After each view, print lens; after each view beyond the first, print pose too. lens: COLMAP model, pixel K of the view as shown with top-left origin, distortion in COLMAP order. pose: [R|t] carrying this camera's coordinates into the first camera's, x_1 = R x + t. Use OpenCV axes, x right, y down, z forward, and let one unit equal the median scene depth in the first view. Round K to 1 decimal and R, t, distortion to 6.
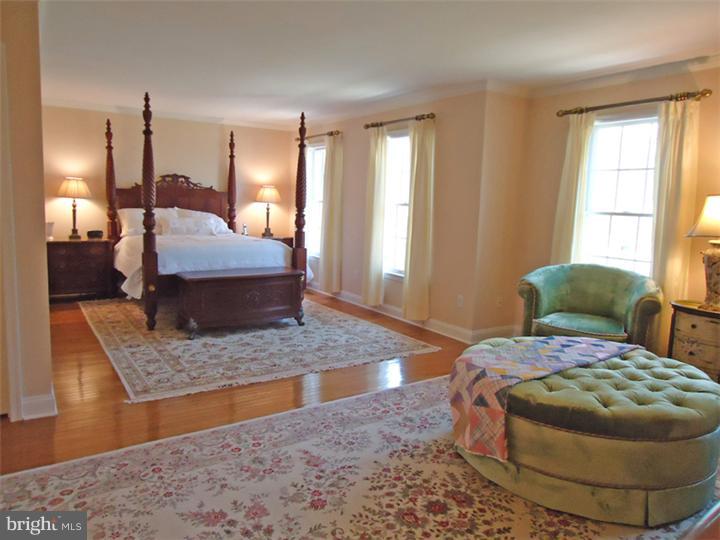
lens RADIAL K [[523.1, 0, 360.7], [0, 523.1, 265.0], [0, 0, 1]] dist [-0.005058, -0.002188]
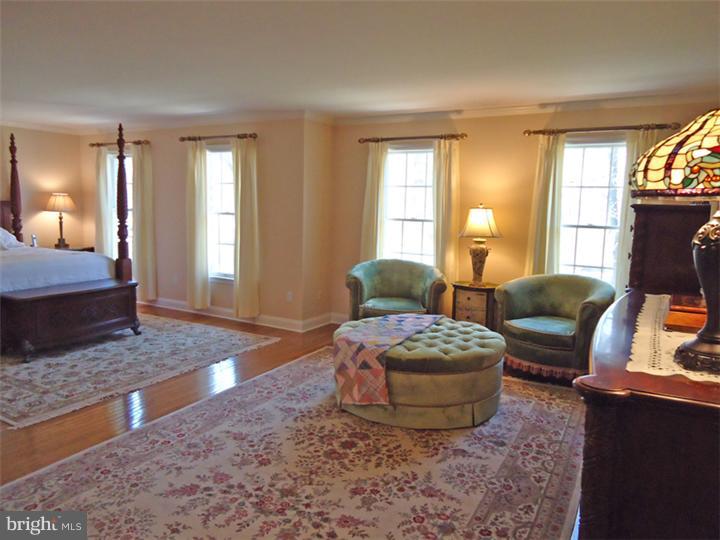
lens RADIAL K [[523.1, 0, 360.7], [0, 523.1, 265.0], [0, 0, 1]] dist [-0.005058, -0.002188]
pose [[0.892975, -0.064230, 0.445500, -0.236803], [0.060716, 0.997909, 0.022172, -0.022789], [-0.445992, 0.007250, 0.895008, -0.148002]]
